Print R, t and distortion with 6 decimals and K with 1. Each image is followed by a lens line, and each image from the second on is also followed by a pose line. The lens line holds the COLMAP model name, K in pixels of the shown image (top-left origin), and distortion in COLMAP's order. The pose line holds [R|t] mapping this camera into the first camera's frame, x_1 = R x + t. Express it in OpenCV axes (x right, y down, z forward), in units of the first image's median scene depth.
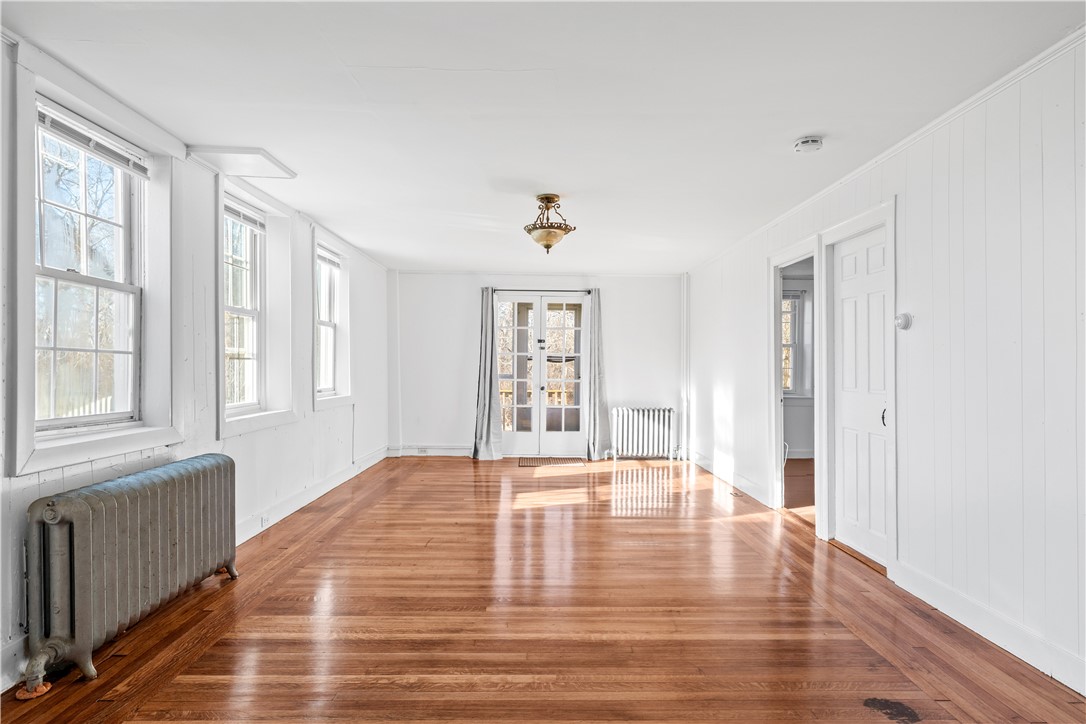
lens RADIAL K [[587.4, 0, 552.2], [0, 587.4, 373.1], [0, 0, 1]] dist [-0.002062, -0.000551]
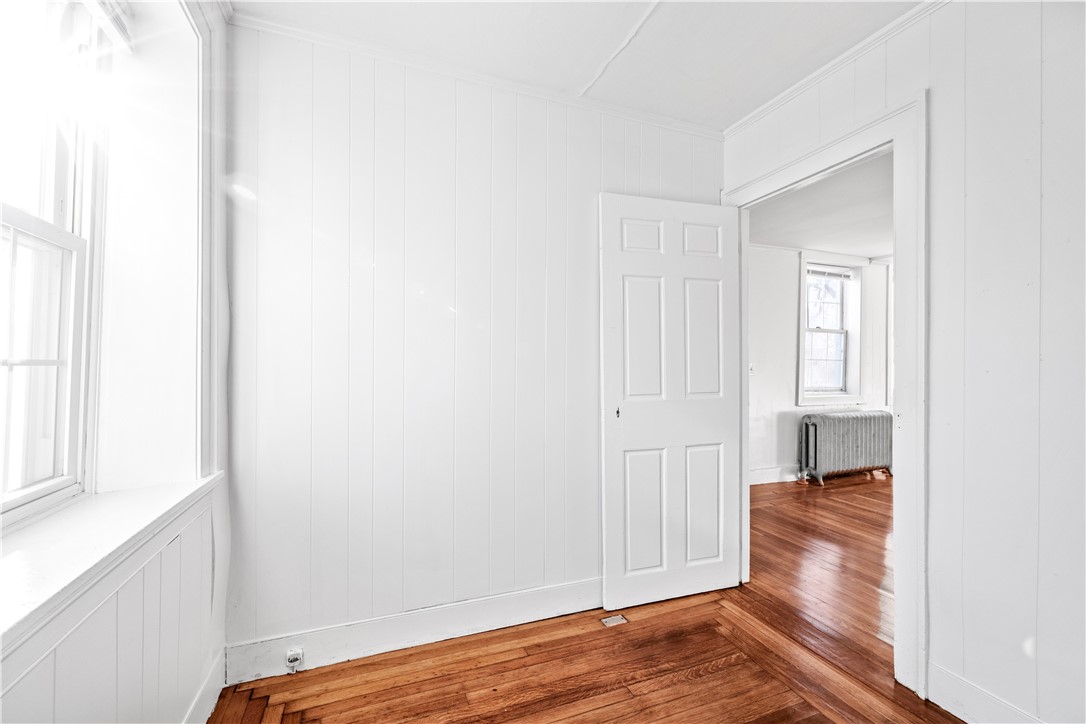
lens RADIAL K [[462.4, 0, 552.1], [0, 462.4, 367.3], [0, 0, 1]] dist [0.005446, 0.001131]
pose [[0.350756, 0.003018, -0.936462, 0.628981], [-0.017148, 0.999848, -0.003201, 0.019148], [0.936310, 0.017181, 0.350754, -0.745469]]
